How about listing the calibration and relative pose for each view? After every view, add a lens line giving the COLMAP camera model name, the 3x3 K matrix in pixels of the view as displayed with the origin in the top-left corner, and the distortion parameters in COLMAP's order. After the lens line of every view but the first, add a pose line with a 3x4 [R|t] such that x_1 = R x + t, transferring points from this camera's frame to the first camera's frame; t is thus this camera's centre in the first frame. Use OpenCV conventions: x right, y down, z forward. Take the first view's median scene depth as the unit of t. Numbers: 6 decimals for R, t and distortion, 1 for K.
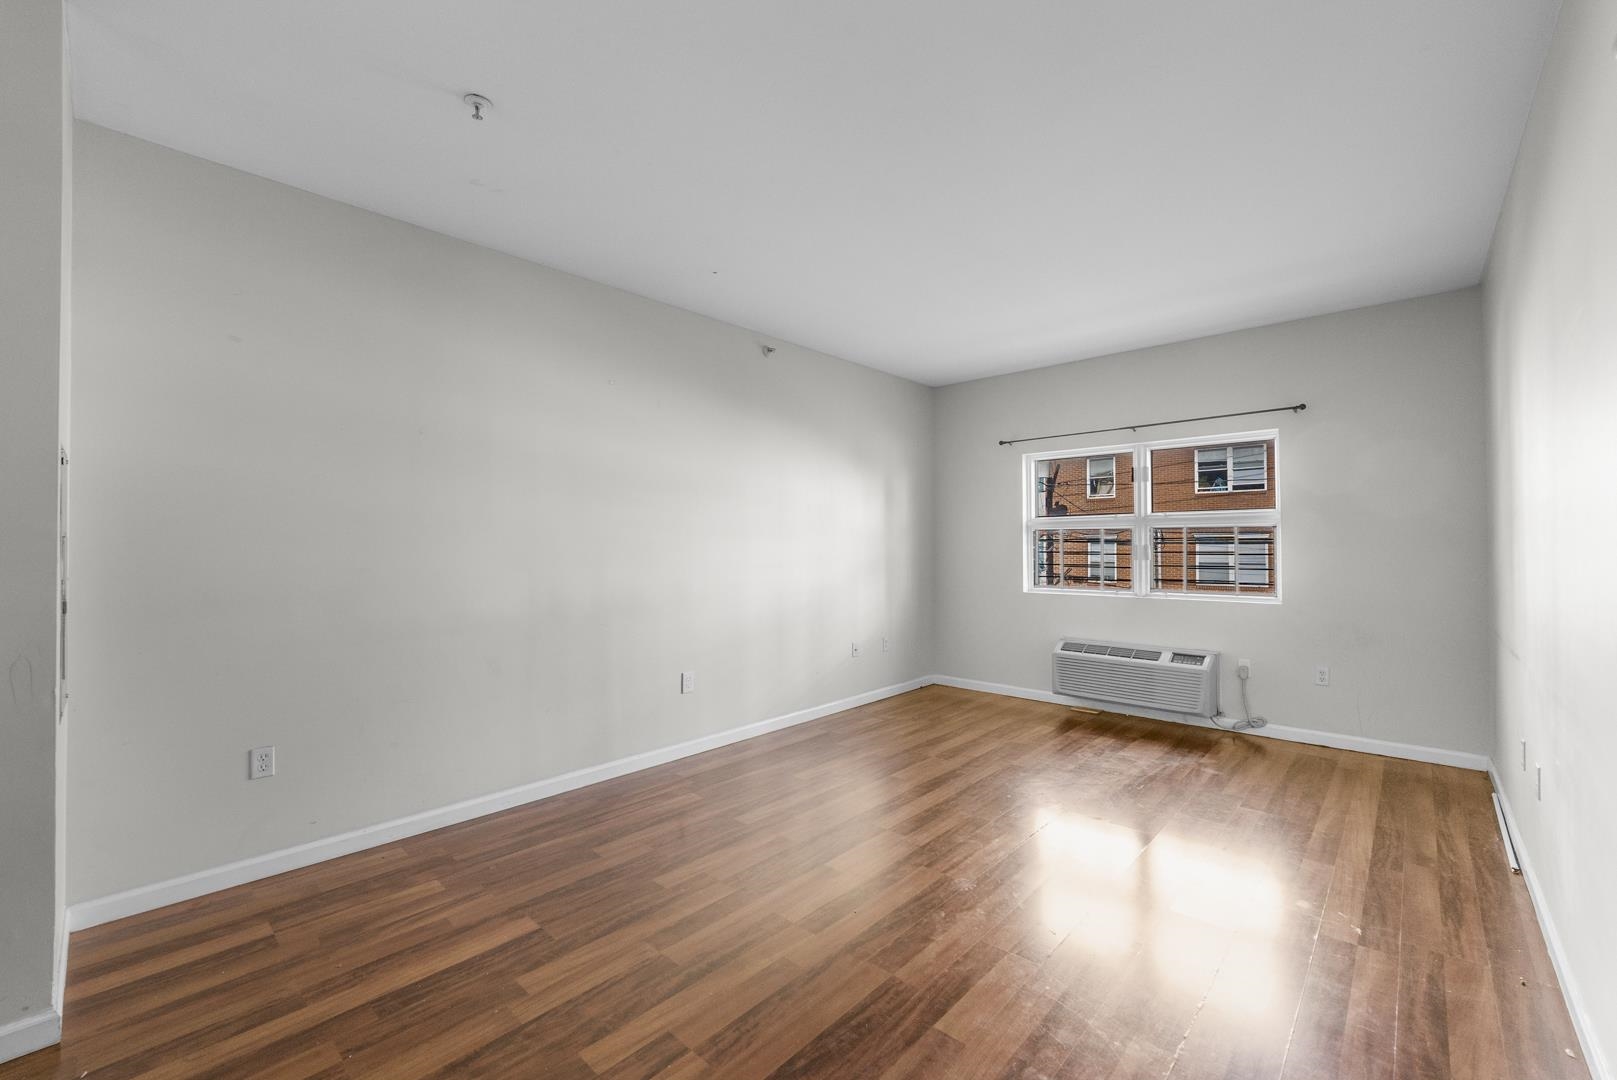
lens RADIAL K [[669.1, 0, 802.8], [0, 669.1, 540.3], [0, 0, 1]] dist [0.001895, -0.002100]
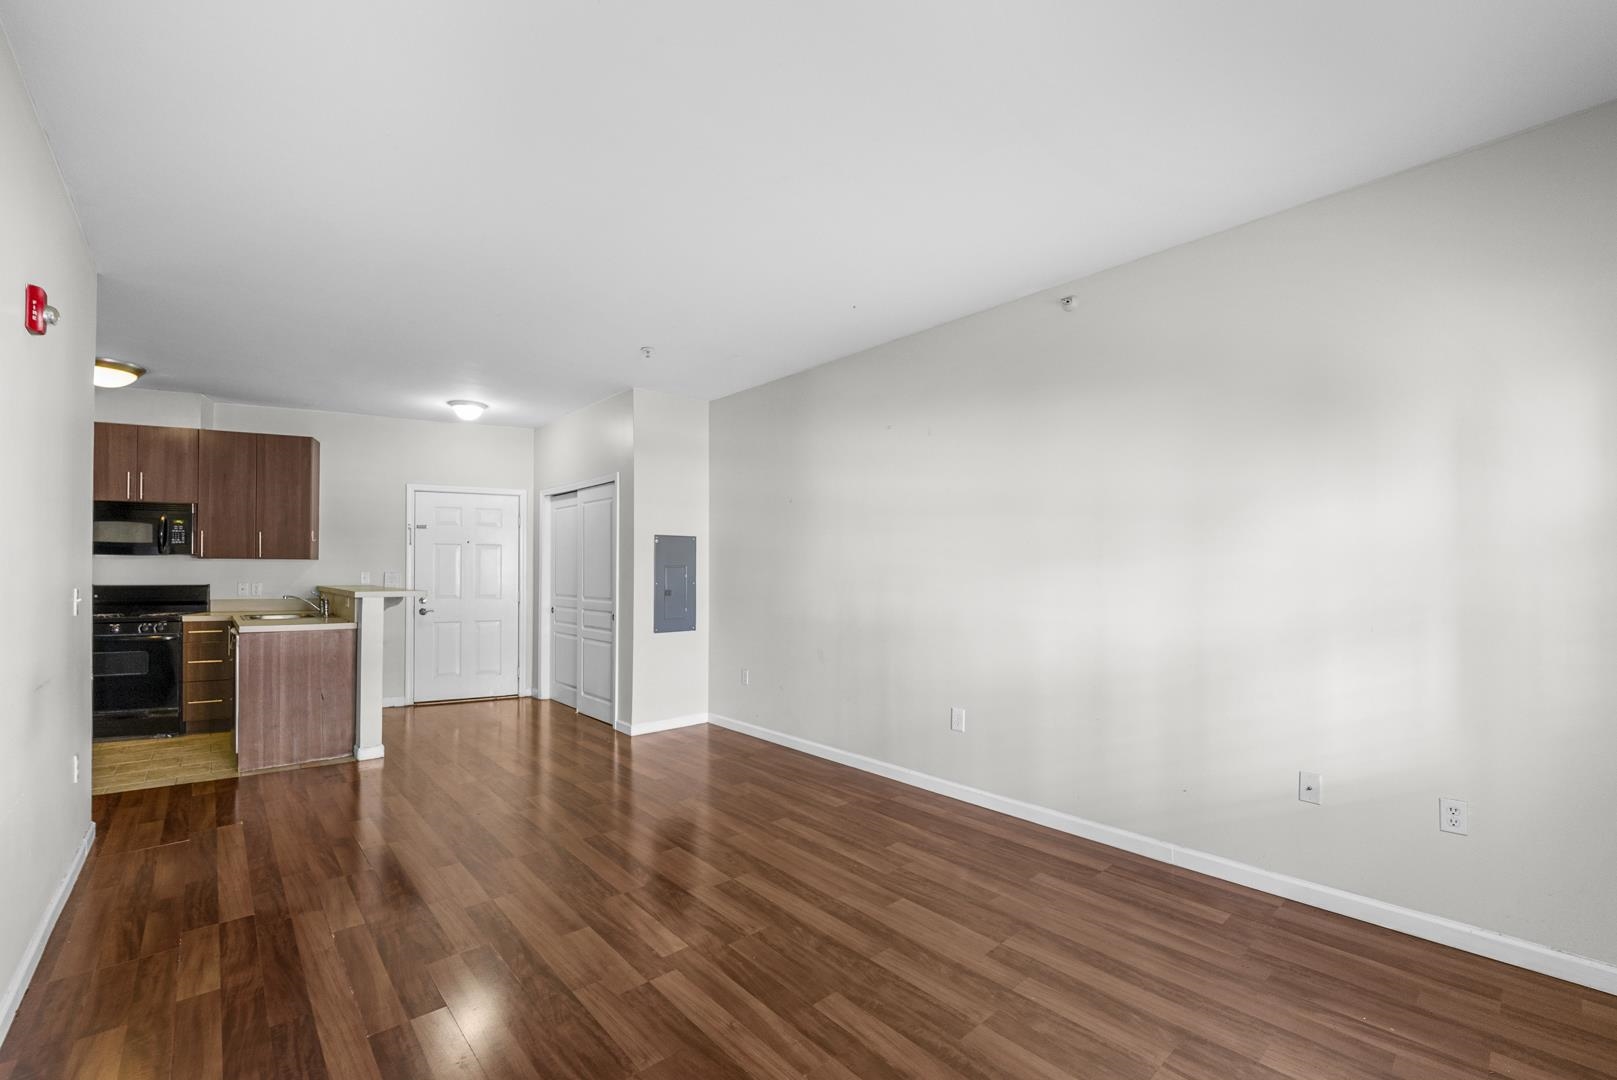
lens RADIAL K [[669.1, 0, 811.7], [0, 669.1, 568.6], [0, 0, 1]] dist [0.001895, -0.002100]
pose [[-0.082361, 0.002615, -0.996599, 0.700218], [0.007193, 0.999972, 0.002030, -0.002048], [0.996577, -0.007001, -0.082377, 0.793167]]
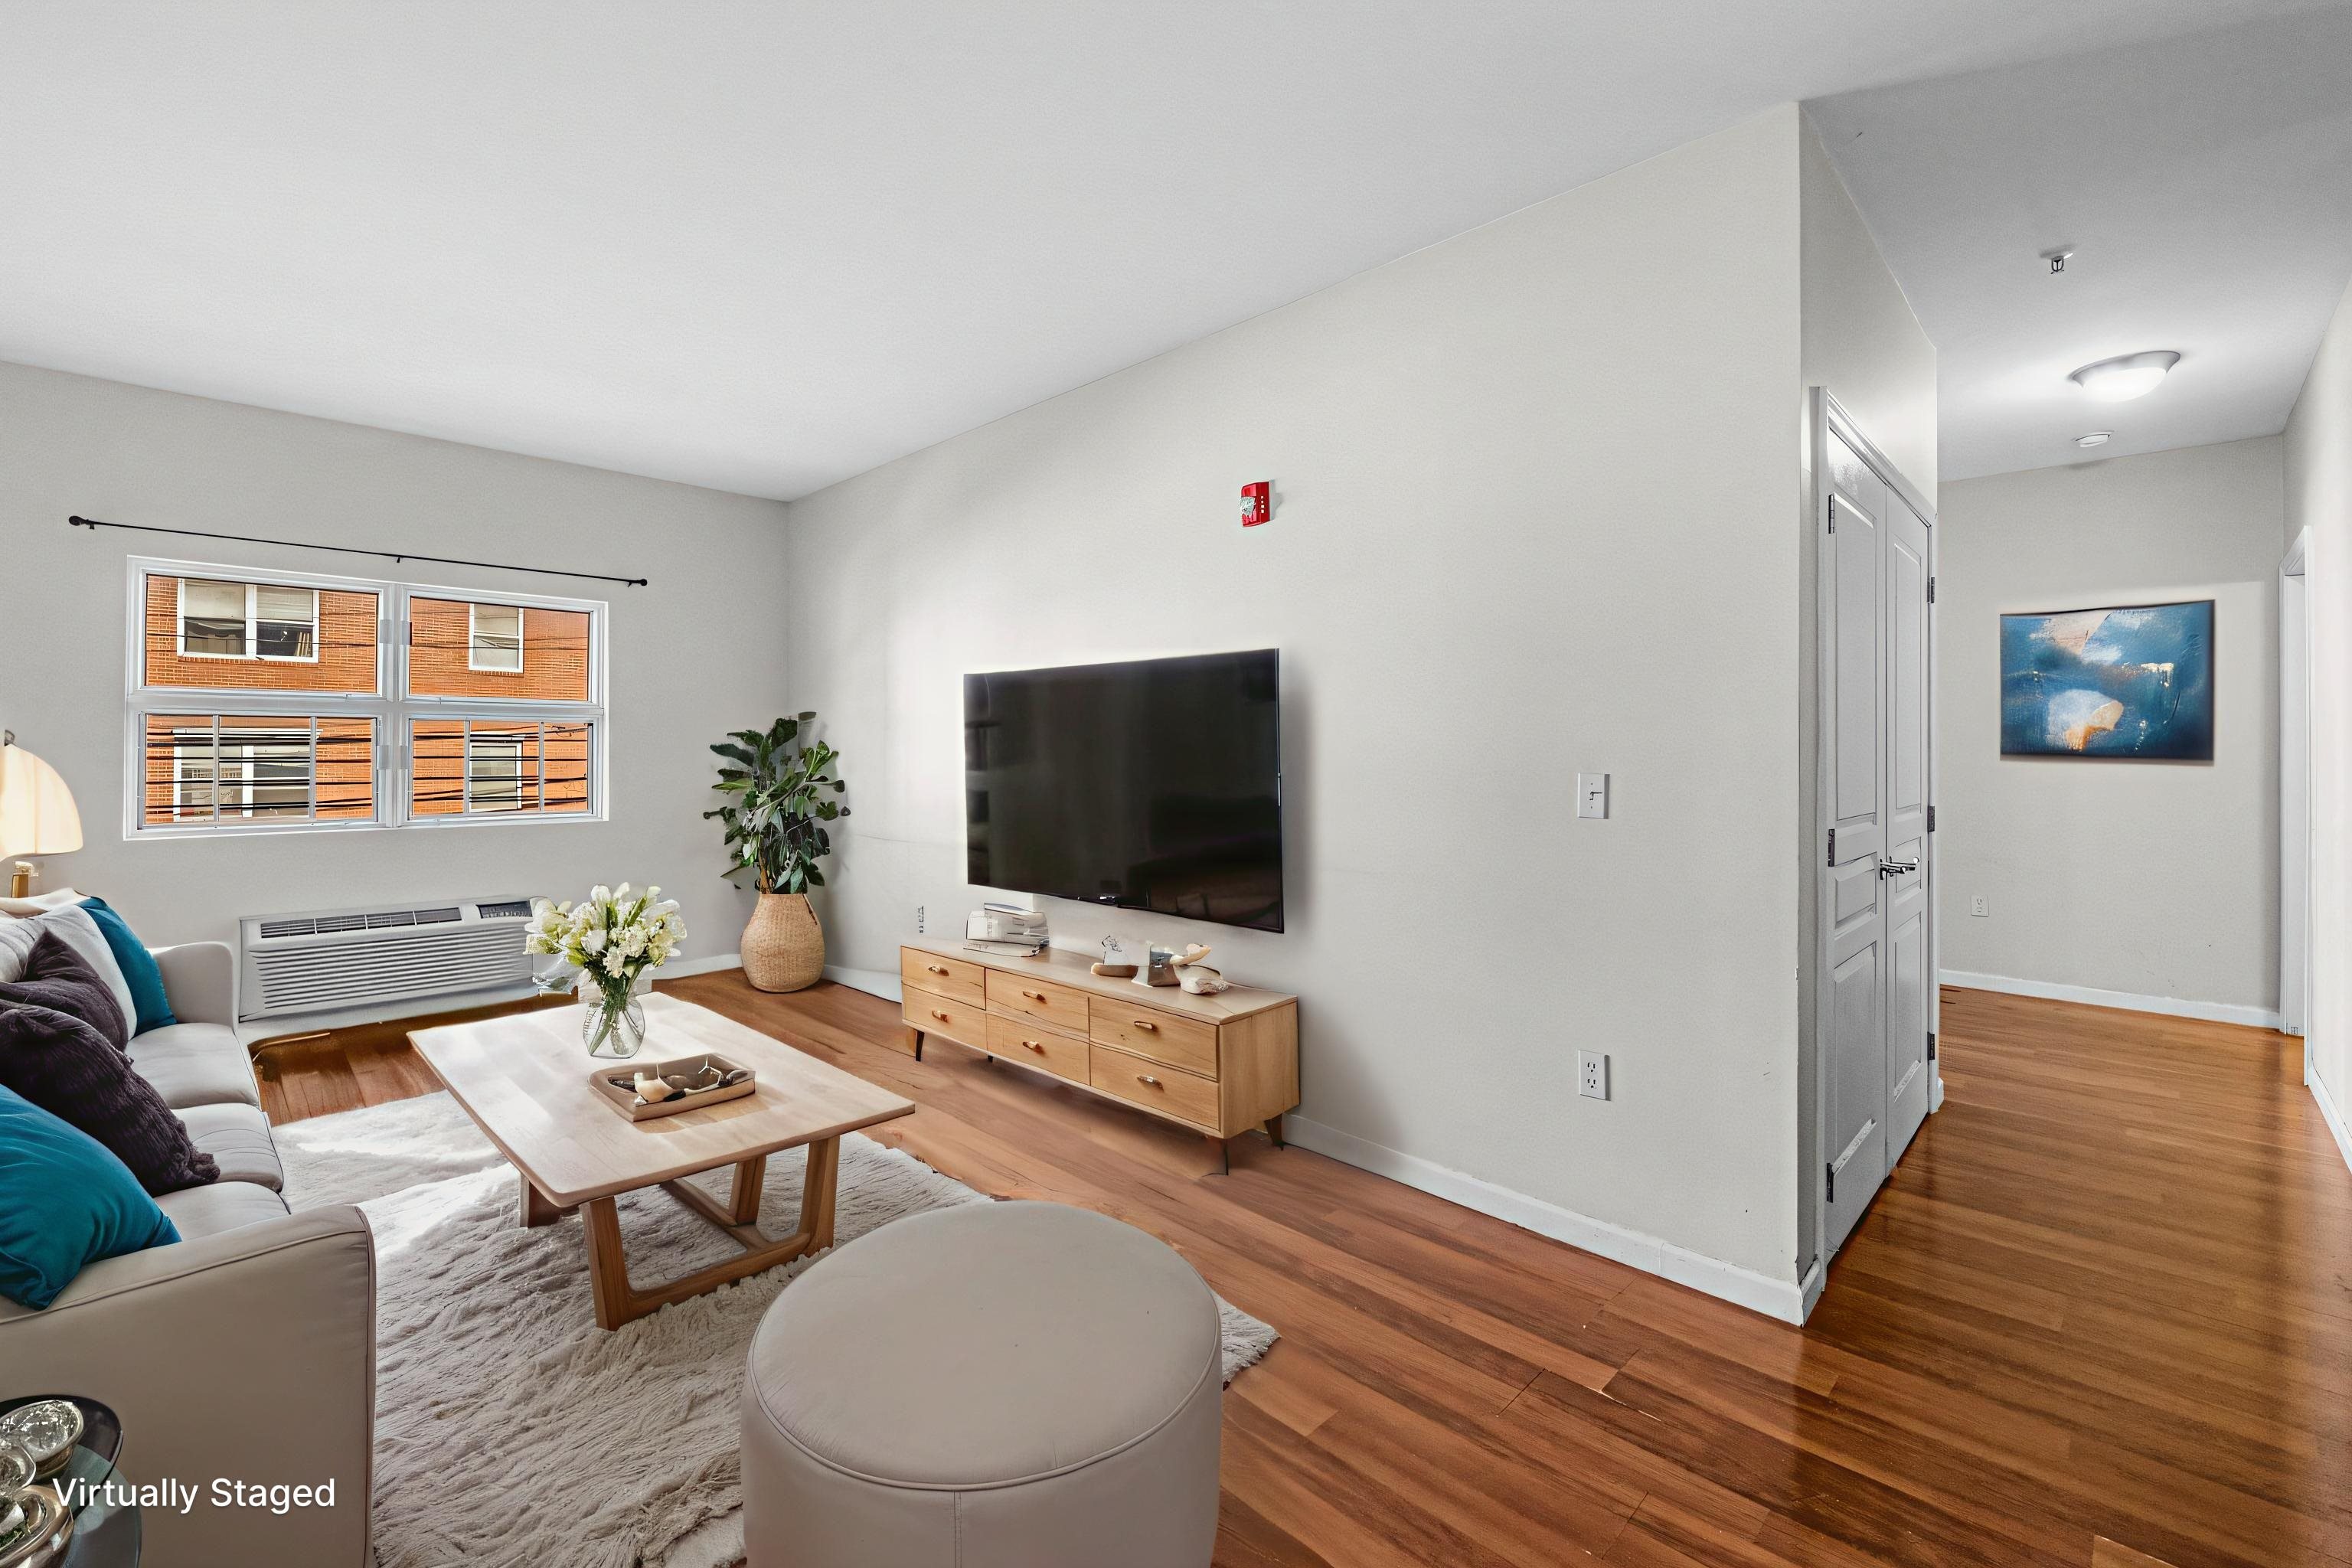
lens RADIAL K [[1010.3, 0, 1171.8], [0, 1010.3, 743.3], [0, 0, 1]] dist [-0.003146, -0.000535]
pose [[0.034902, 0.012577, 0.999312, -0.449479], [-0.010249, 0.999873, -0.012226, 0.010063], [-0.999338, -0.009815, 0.035026, 0.267620]]
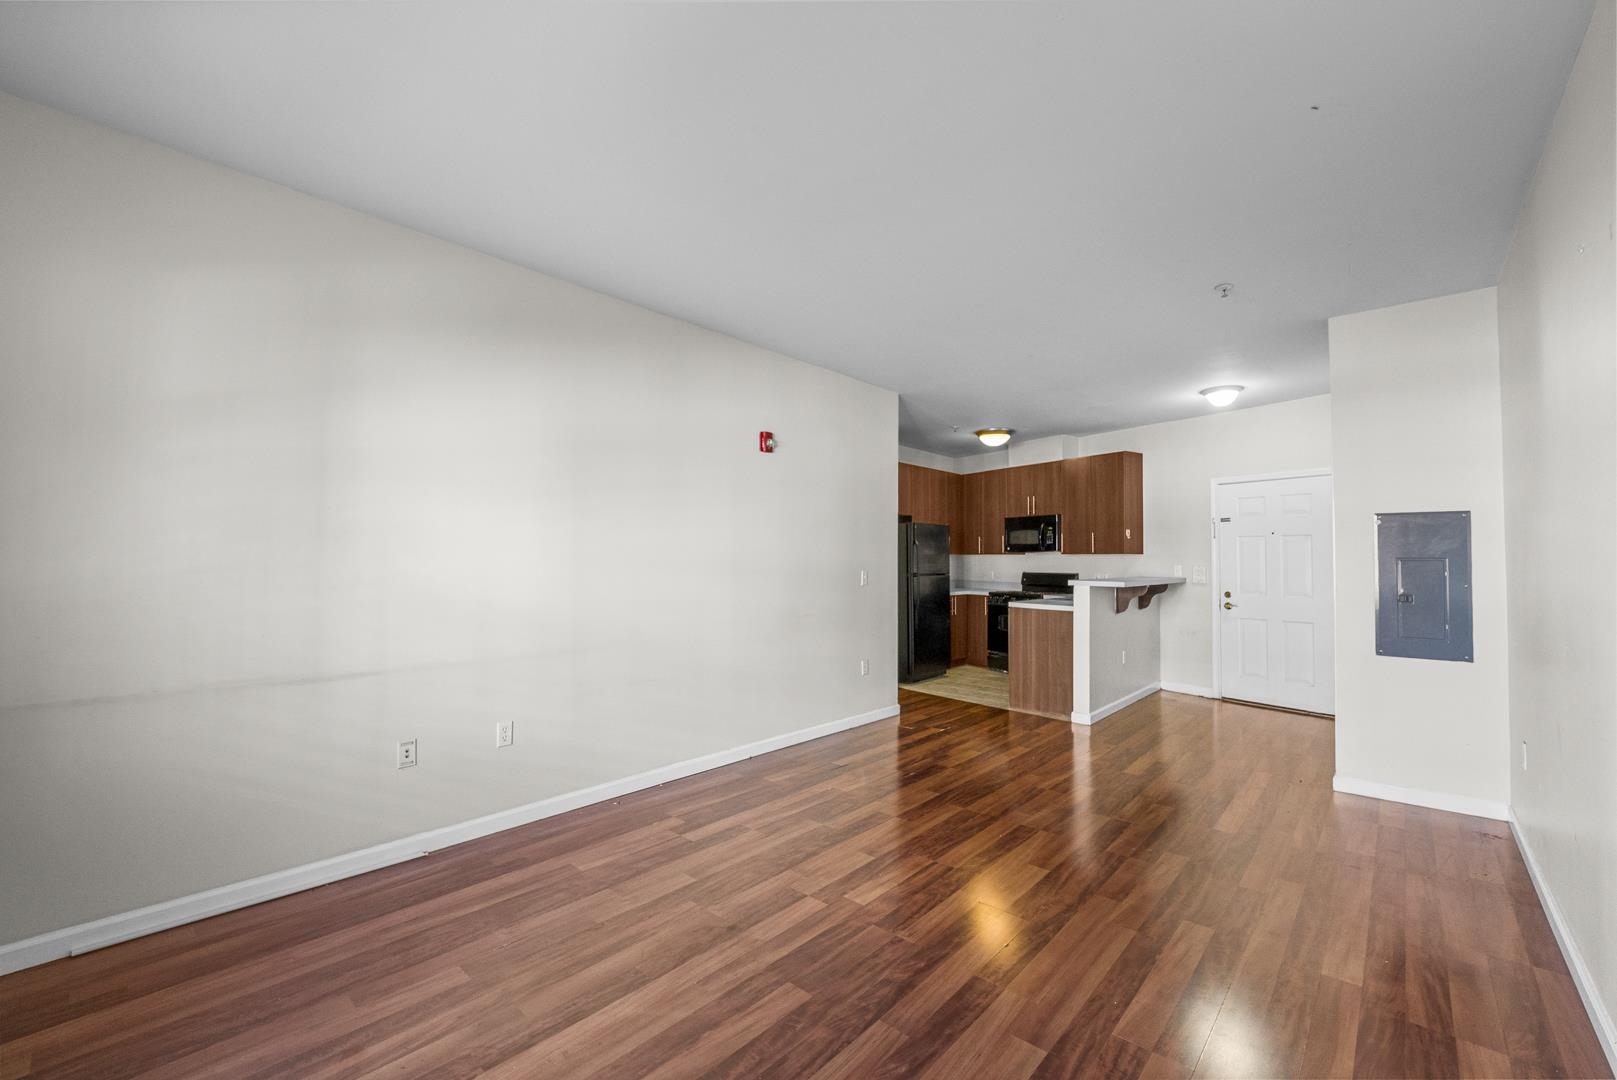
lens RADIAL K [[669.1, 0, 812.0], [0, 669.1, 537.9], [0, 0, 1]] dist [0.001895, -0.002100]
pose [[-0.999701, -0.003877, -0.024146, 0.255273], [-0.002845, 0.999087, -0.042636, 0.006155], [0.024290, -0.042555, -0.998799, 1.222894]]
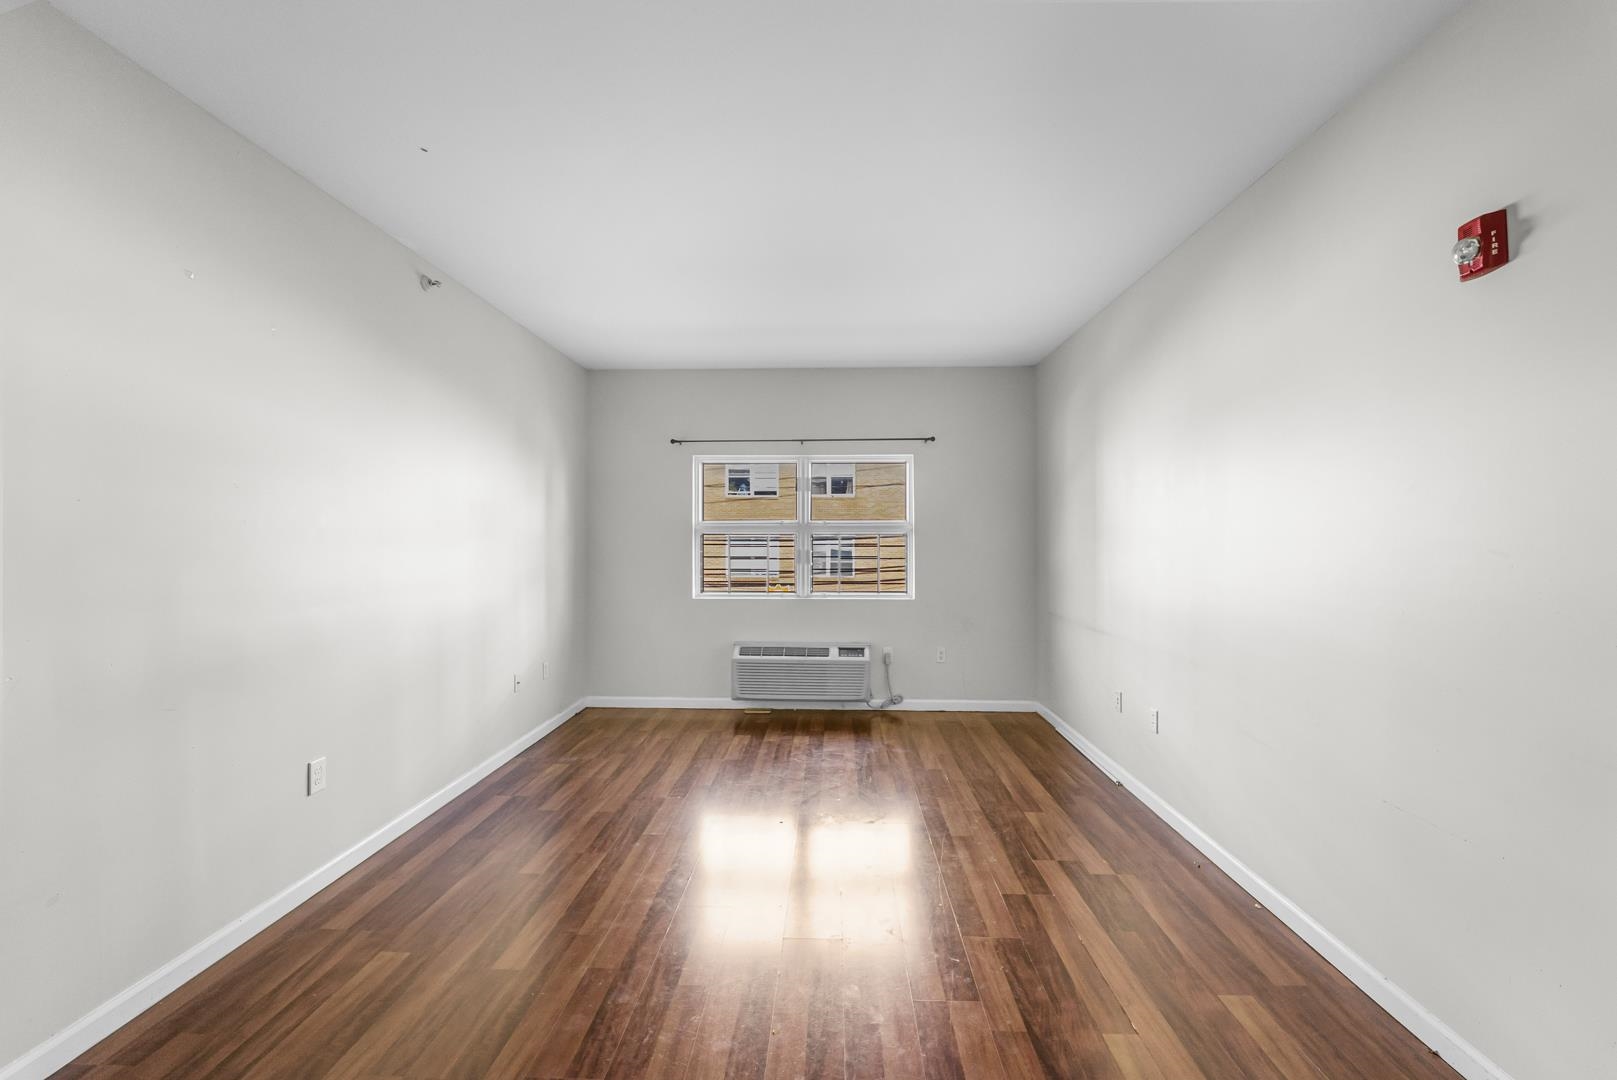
lens RADIAL K [[669.1, 0, 807.3], [0, 669.1, 536.7], [0, 0, 1]] dist [0.001895, -0.002100]
pose [[0.758771, 0.005268, 0.651337, -0.212193], [-0.007792, 0.999969, 0.000989, -0.016940], [-0.651311, -0.005826, 0.758788, 0.195526]]
